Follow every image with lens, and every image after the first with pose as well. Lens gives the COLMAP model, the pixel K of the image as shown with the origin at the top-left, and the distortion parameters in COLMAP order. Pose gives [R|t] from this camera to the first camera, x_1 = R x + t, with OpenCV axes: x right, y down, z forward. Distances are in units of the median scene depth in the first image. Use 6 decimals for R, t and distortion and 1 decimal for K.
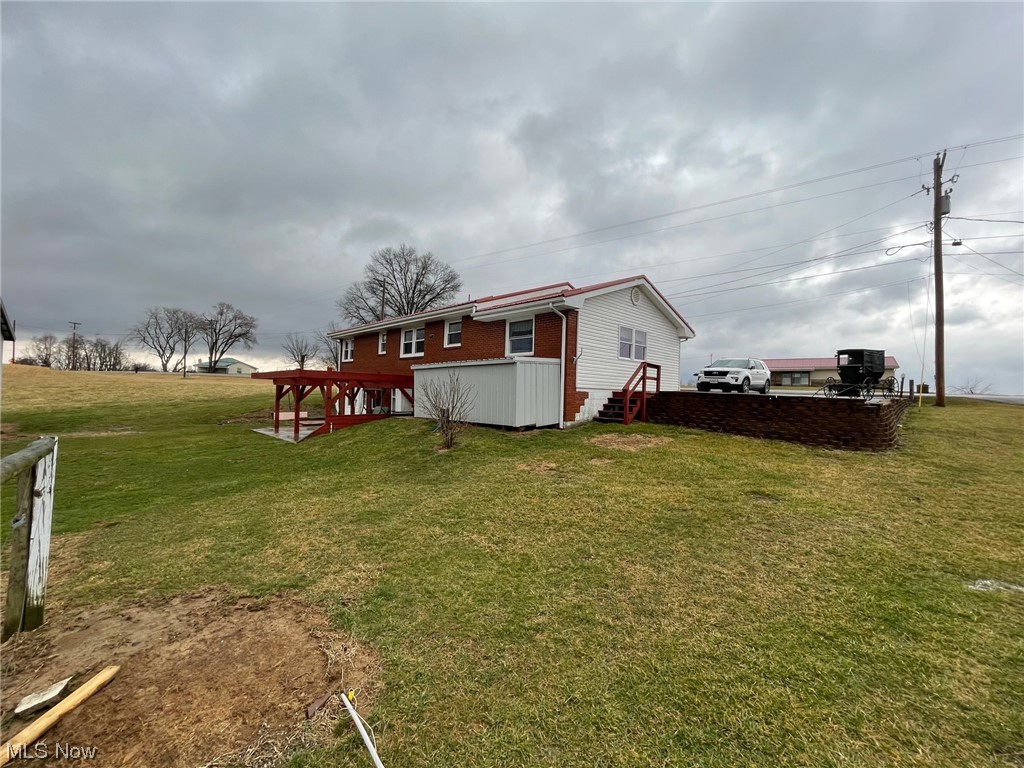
lens RADIAL K [[415.6, 0, 513.1], [0, 415.6, 385.8], [0, 0, 1]] dist [-0.000913, -0.000760]
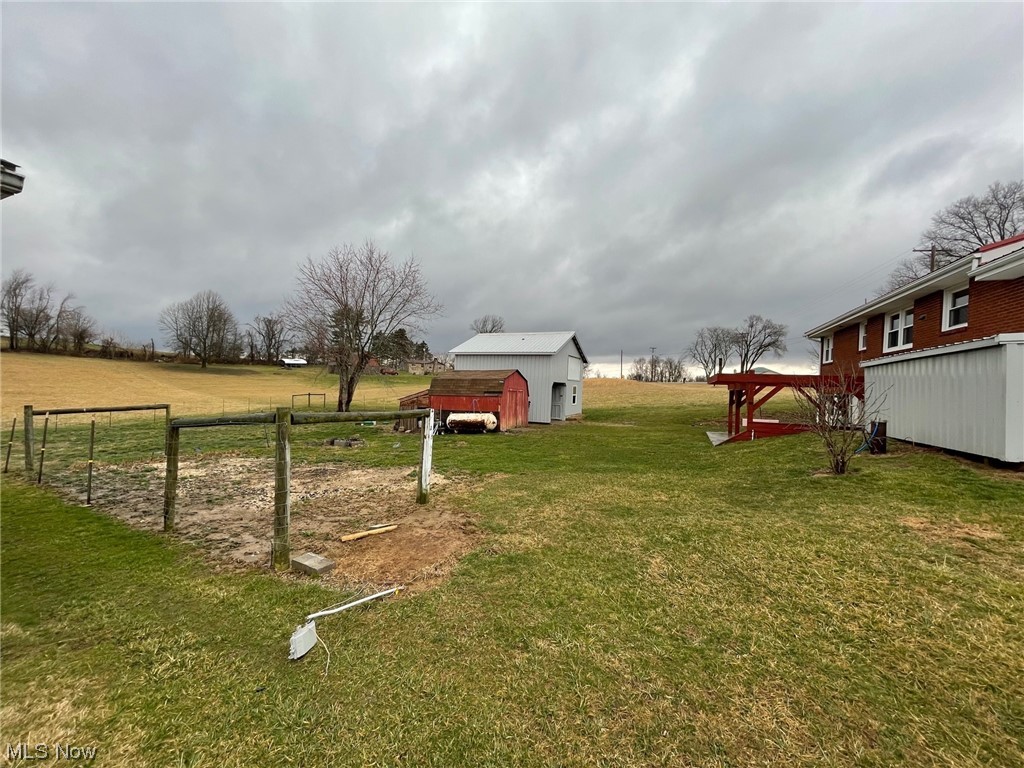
lens RADIAL K [[415.6, 0, 512.0], [0, 415.6, 382.9], [0, 0, 1]] dist [-0.000913, -0.000760]
pose [[0.382228, -0.018690, -0.923879, 0.176857], [-0.008276, 0.999686, -0.023647, 0.009063], [0.924031, 0.016685, 0.381953, 0.126352]]
